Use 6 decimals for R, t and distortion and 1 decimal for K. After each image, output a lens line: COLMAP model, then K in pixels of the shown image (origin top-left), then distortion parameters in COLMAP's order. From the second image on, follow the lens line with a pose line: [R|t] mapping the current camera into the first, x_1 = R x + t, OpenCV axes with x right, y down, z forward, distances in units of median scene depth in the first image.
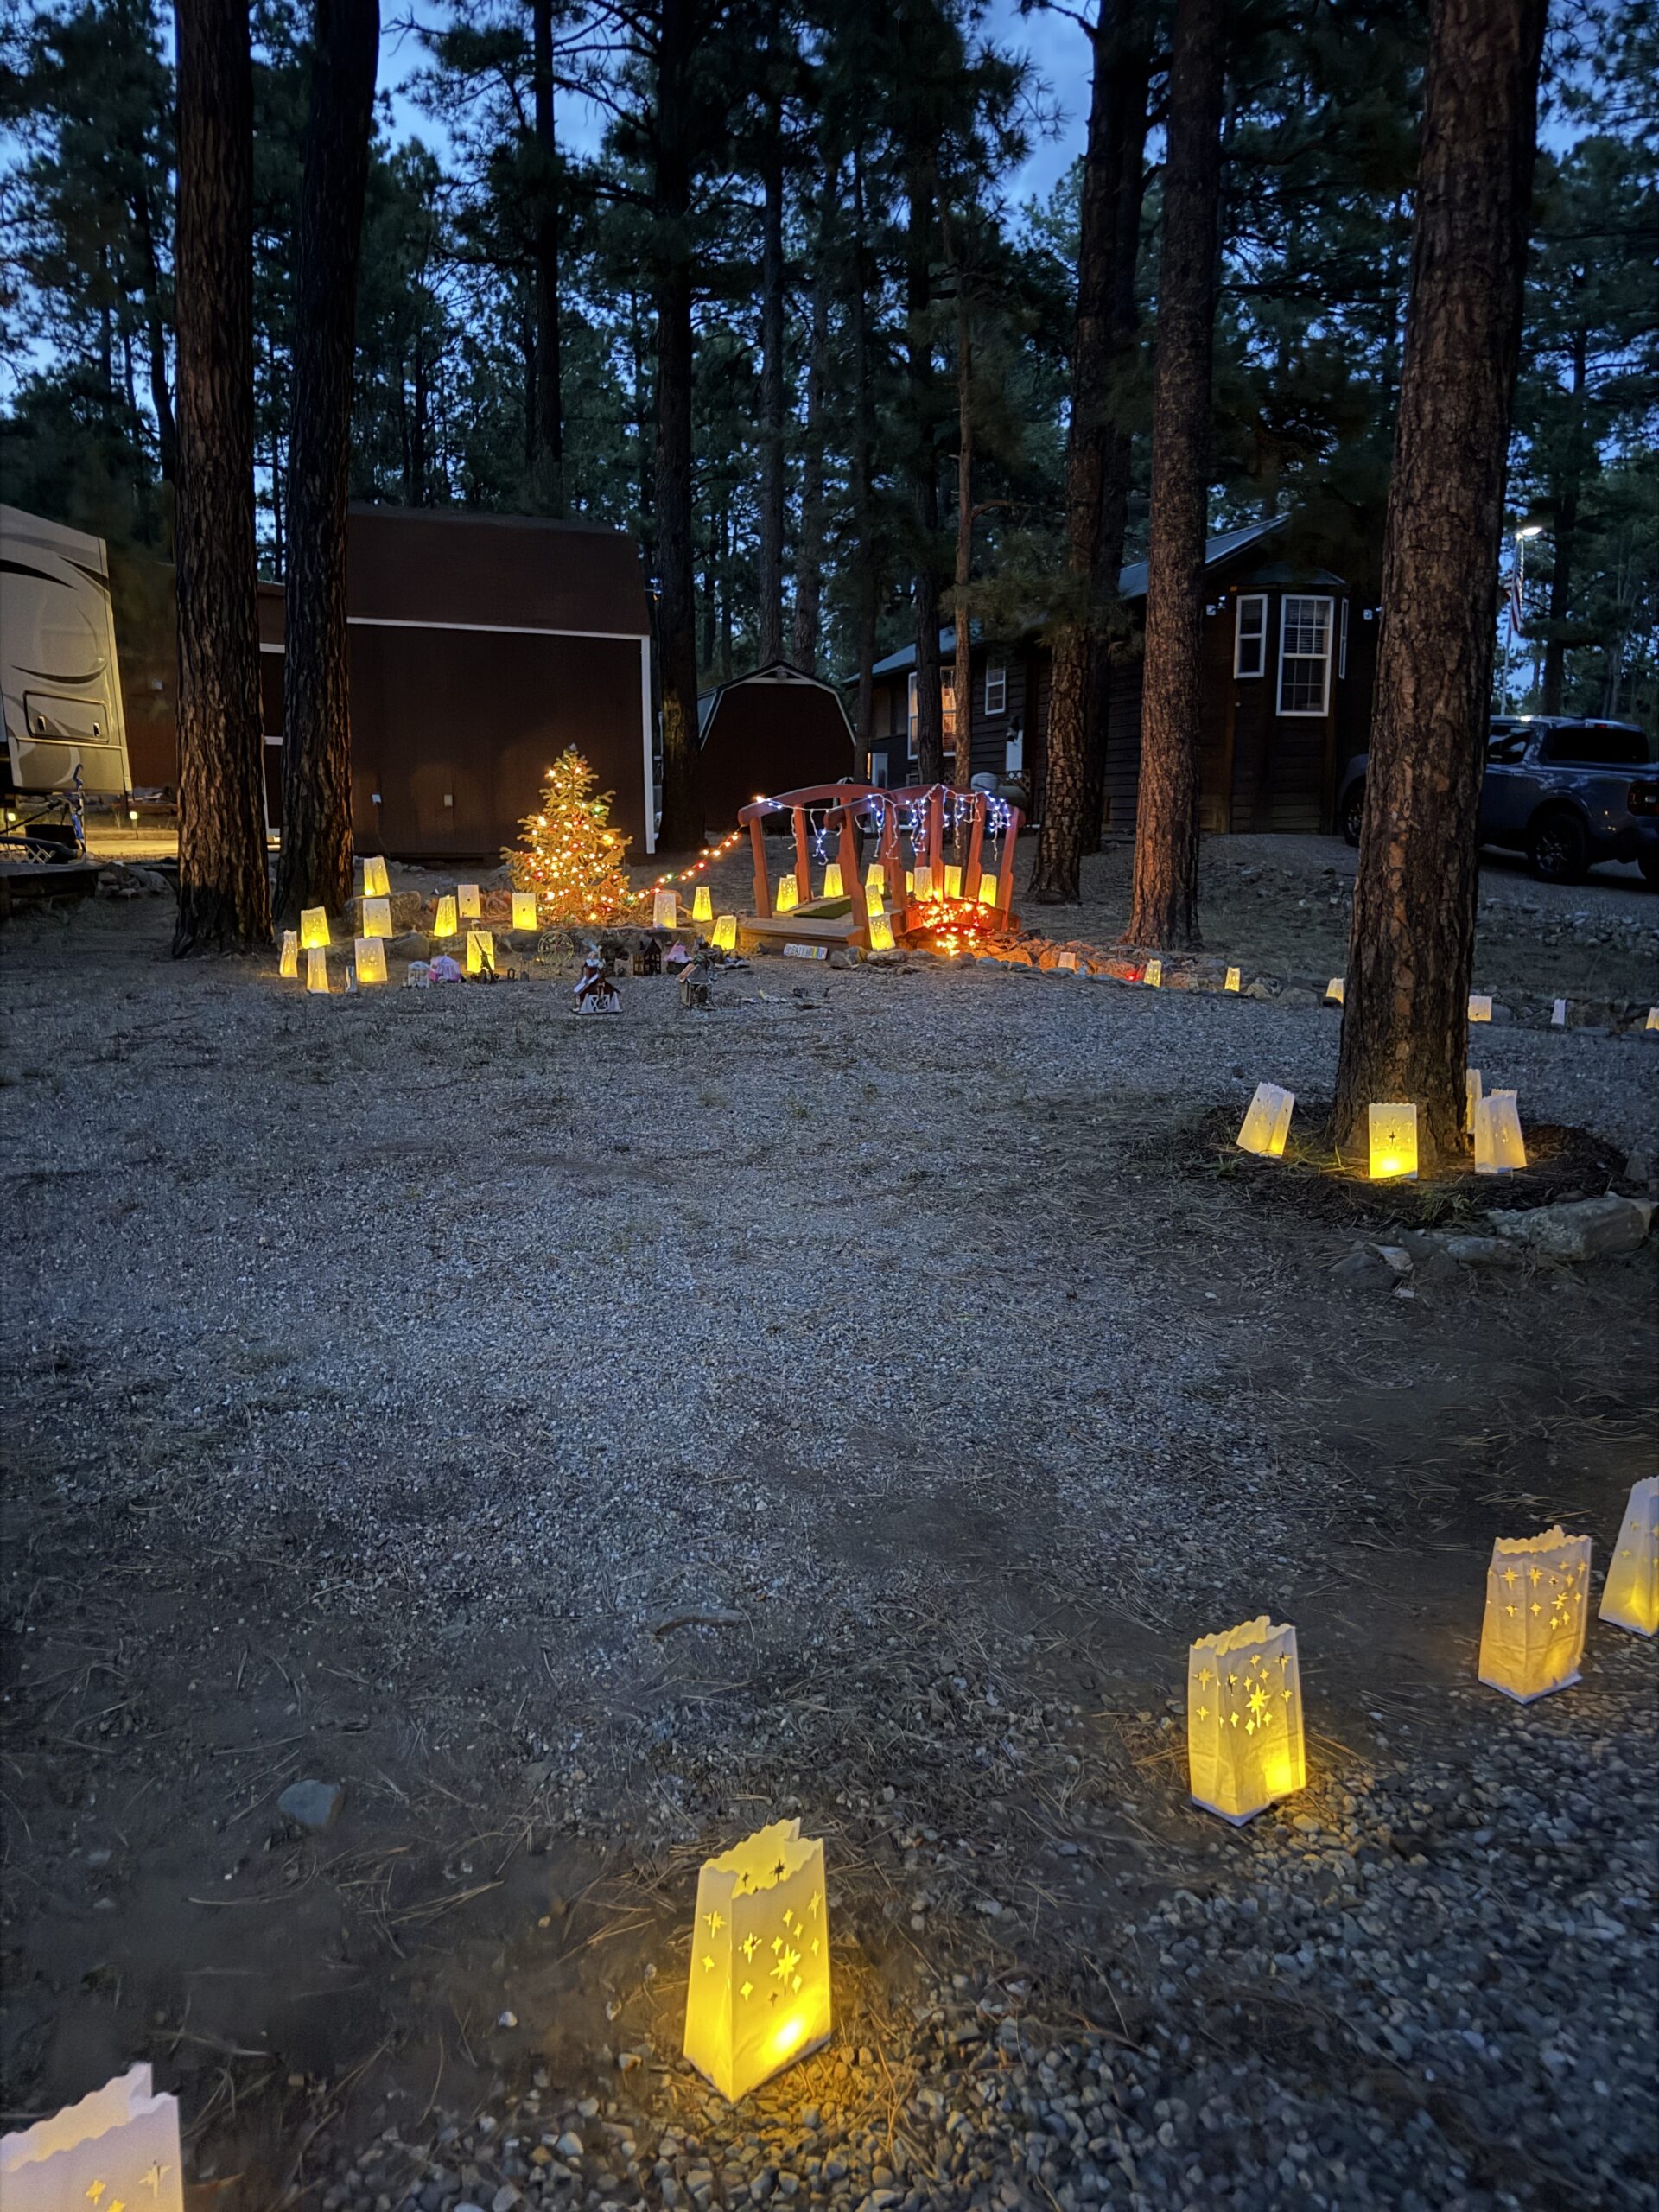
lens RADIAL K [[1530.9, 0, 829.5], [0, 1530.9, 1106.0], [0, 0, 1]] dist [0.004323, 0.001730]
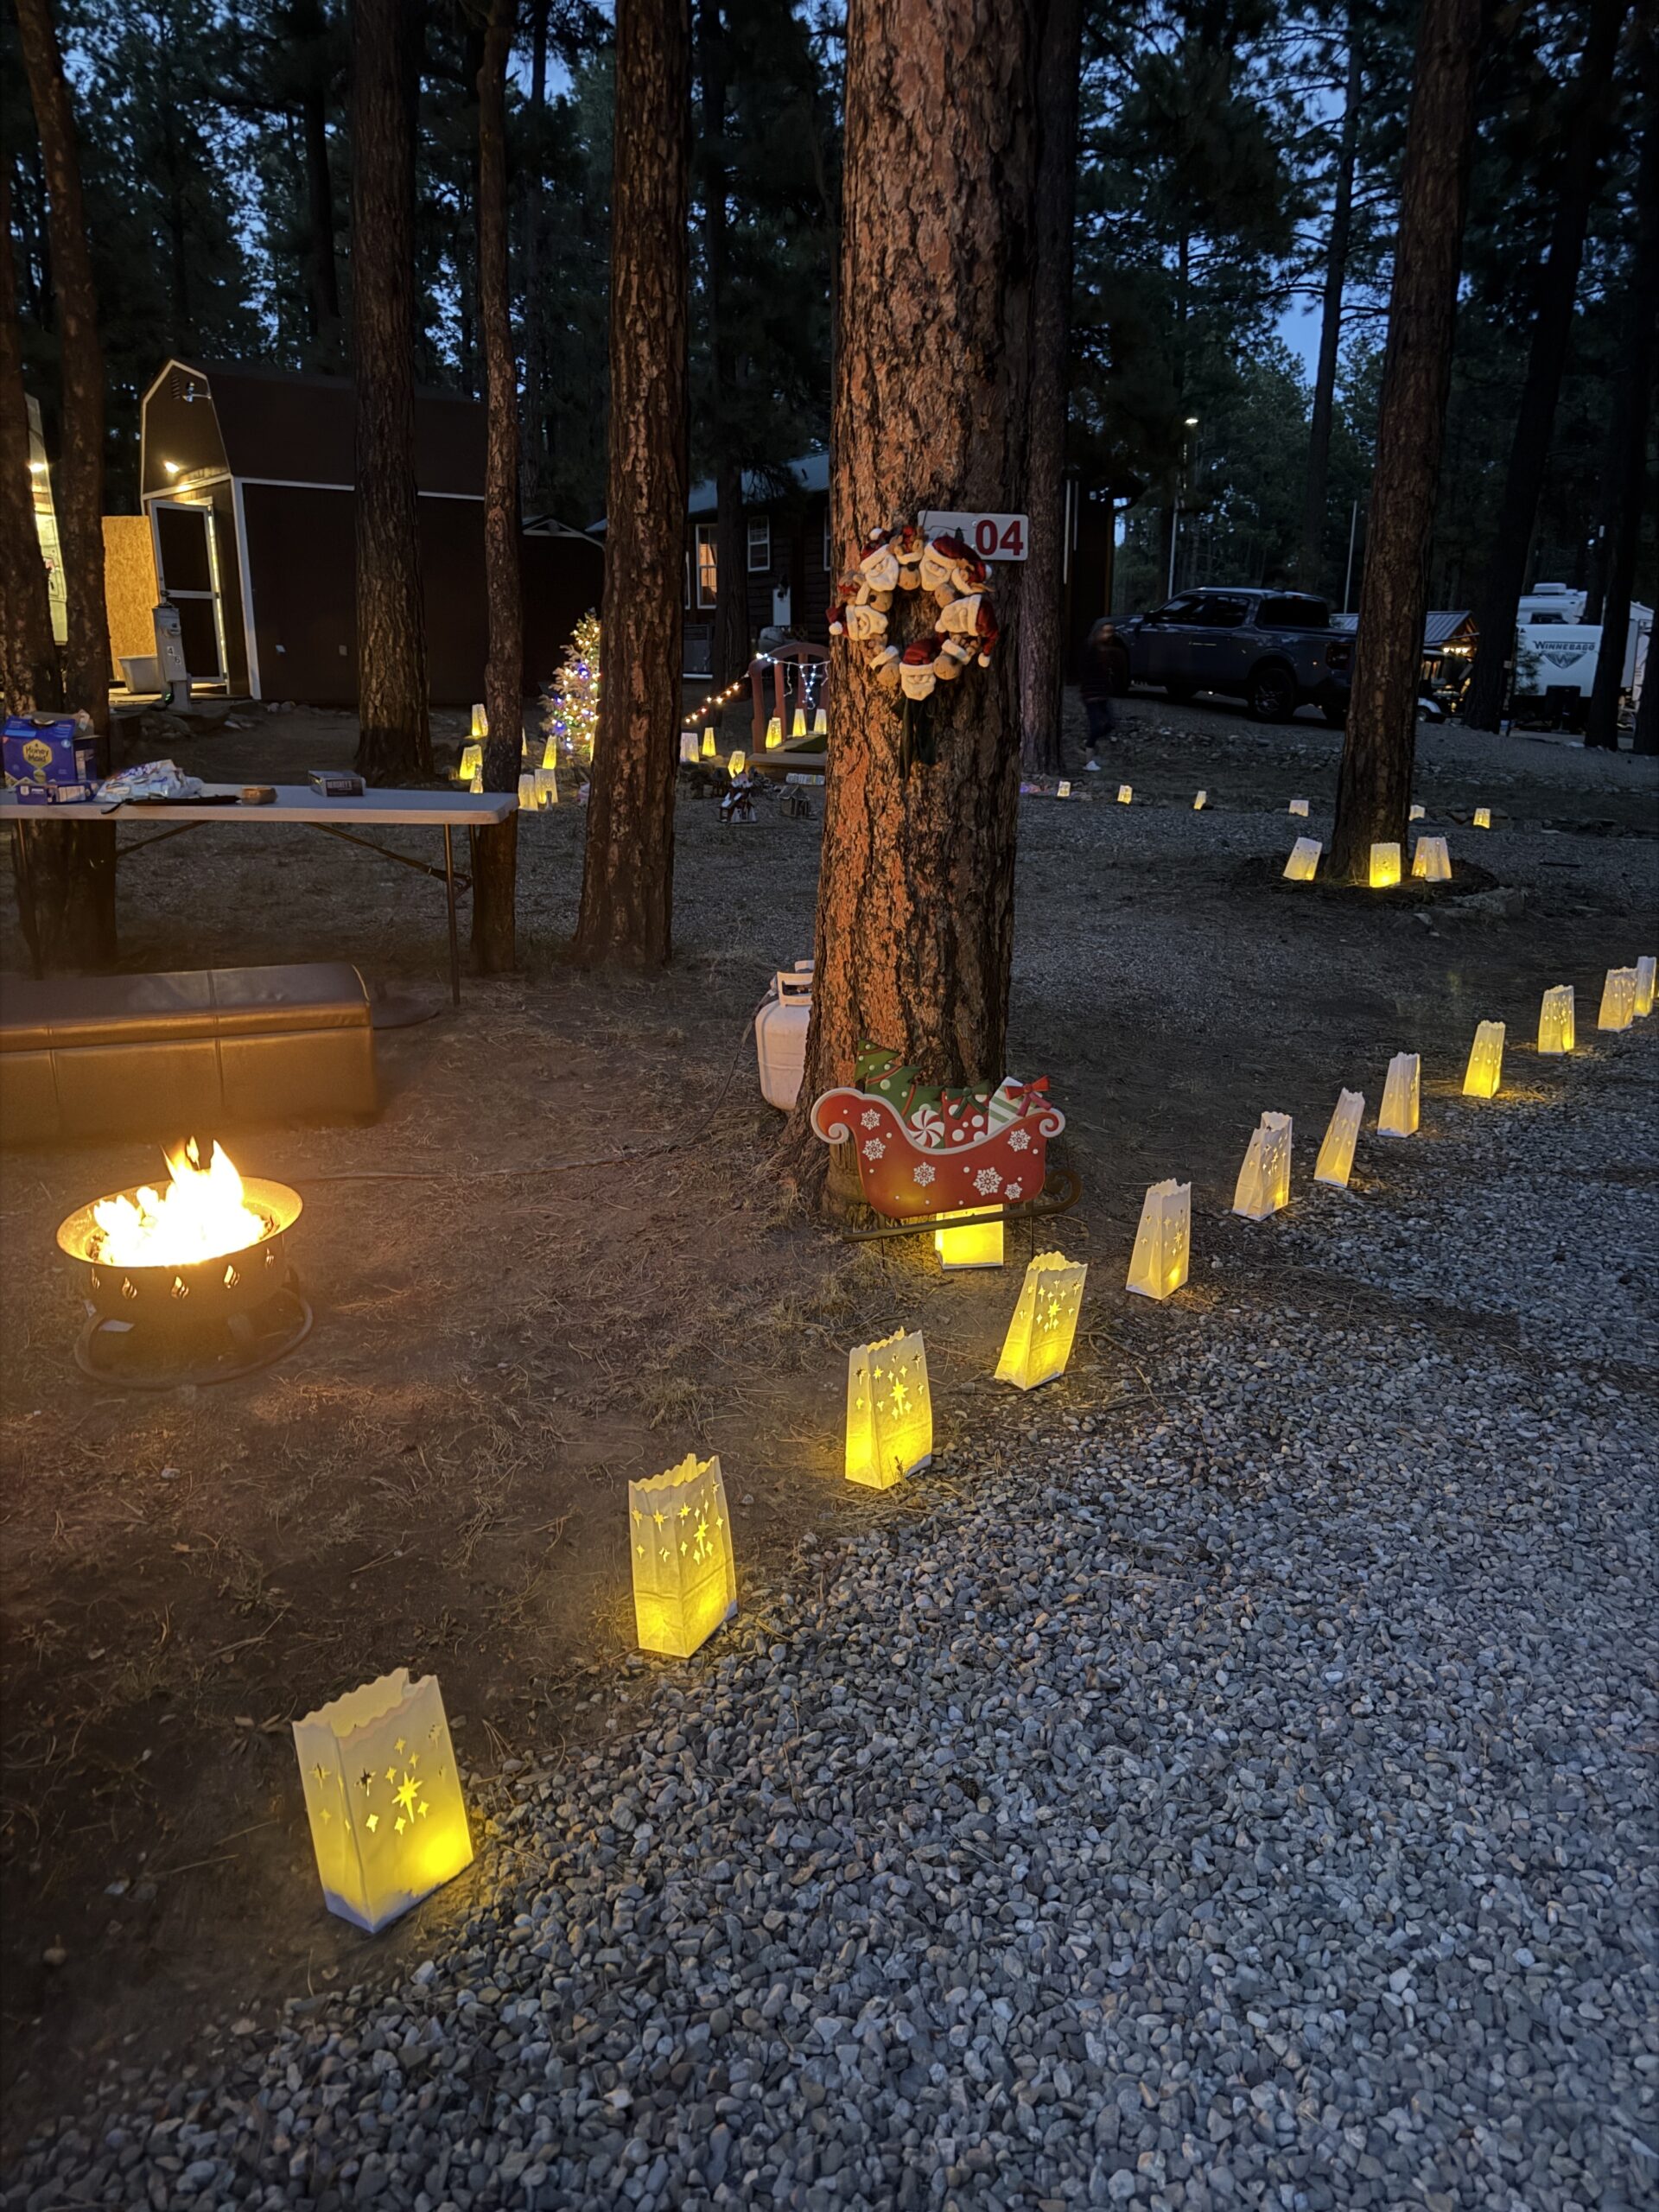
lens RADIAL K [[1553.0, 0, 829.5], [0, 1553.0, 1106.0], [0, 0, 1]] dist [0.052801, -0.000485]
pose [[0.963230, -0.067441, 0.260076, -0.340027], [0.043913, 0.994485, 0.095243, 0.045967], [-0.265065, -0.080320, 0.960880, -0.266915]]
